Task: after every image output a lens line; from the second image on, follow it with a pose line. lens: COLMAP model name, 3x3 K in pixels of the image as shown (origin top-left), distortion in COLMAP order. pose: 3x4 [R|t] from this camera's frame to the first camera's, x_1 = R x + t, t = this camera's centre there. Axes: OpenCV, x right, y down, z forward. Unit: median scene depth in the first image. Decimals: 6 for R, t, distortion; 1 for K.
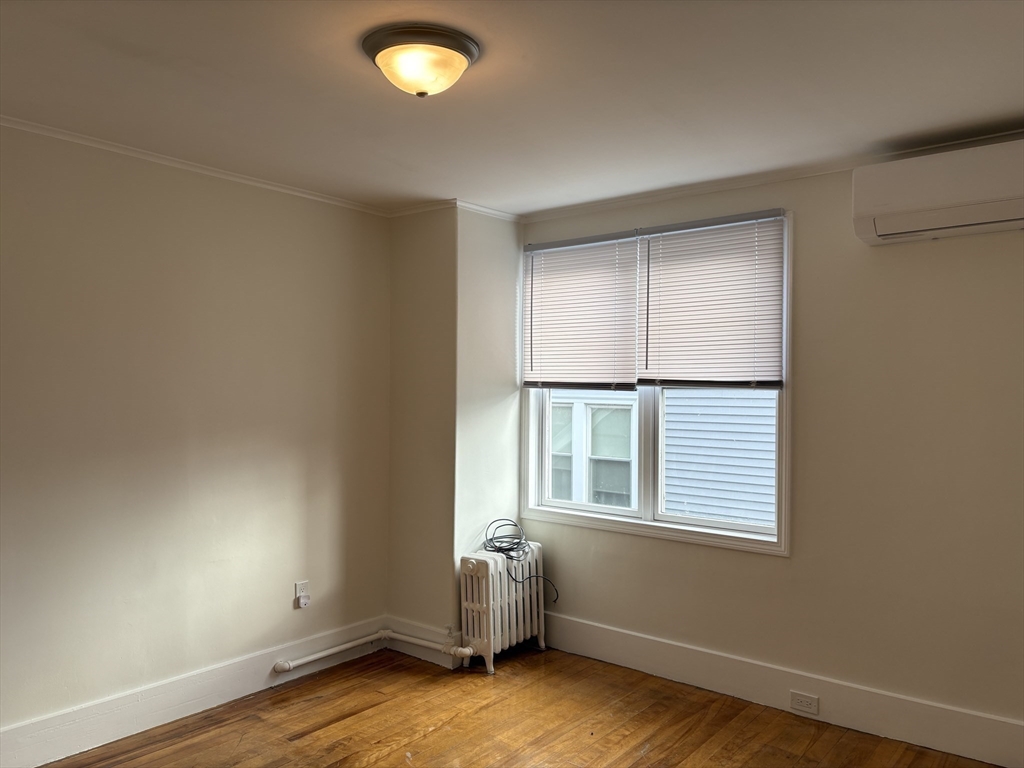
lens RADIAL K [[776.0, 0, 513.1], [0, 776.0, 390.5], [0, 0, 1]] dist [0.055142, -0.068408]
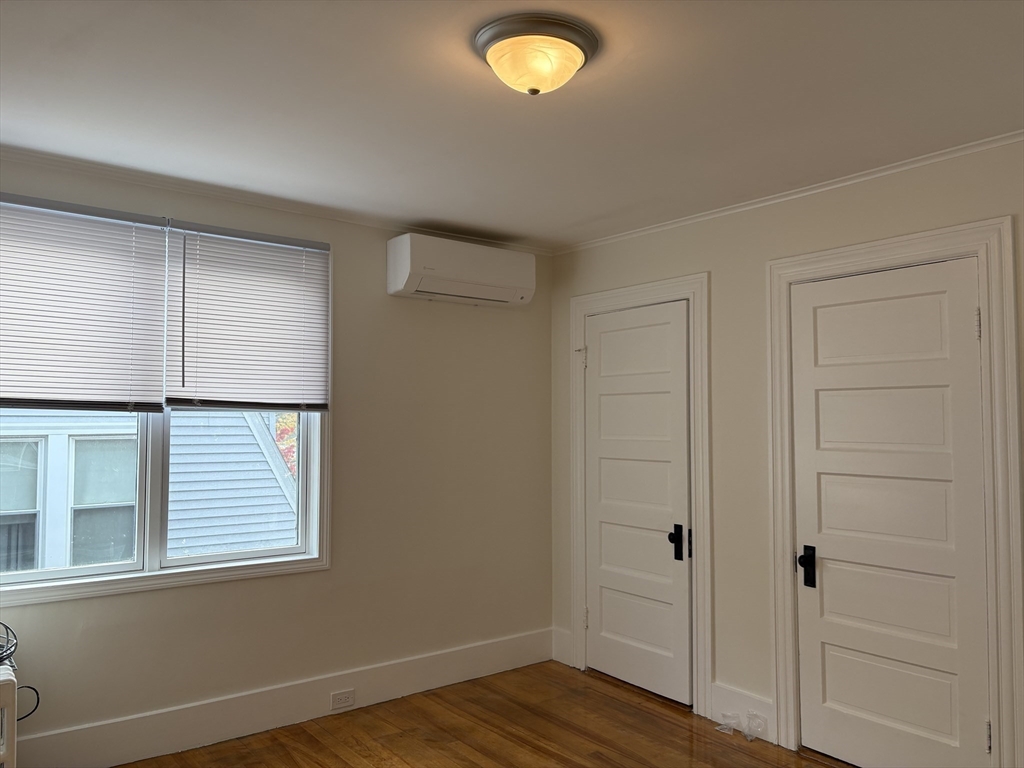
lens RADIAL K [[776.0, 0, 513.1], [0, 776.0, 390.5], [0, 0, 1]] dist [0.055142, -0.068408]
pose [[0.219862, 0.035694, 0.974878, -0.633063], [0.000175, 0.999329, -0.036629, 0.008413], [-0.975531, 0.008224, 0.219709, 0.509644]]
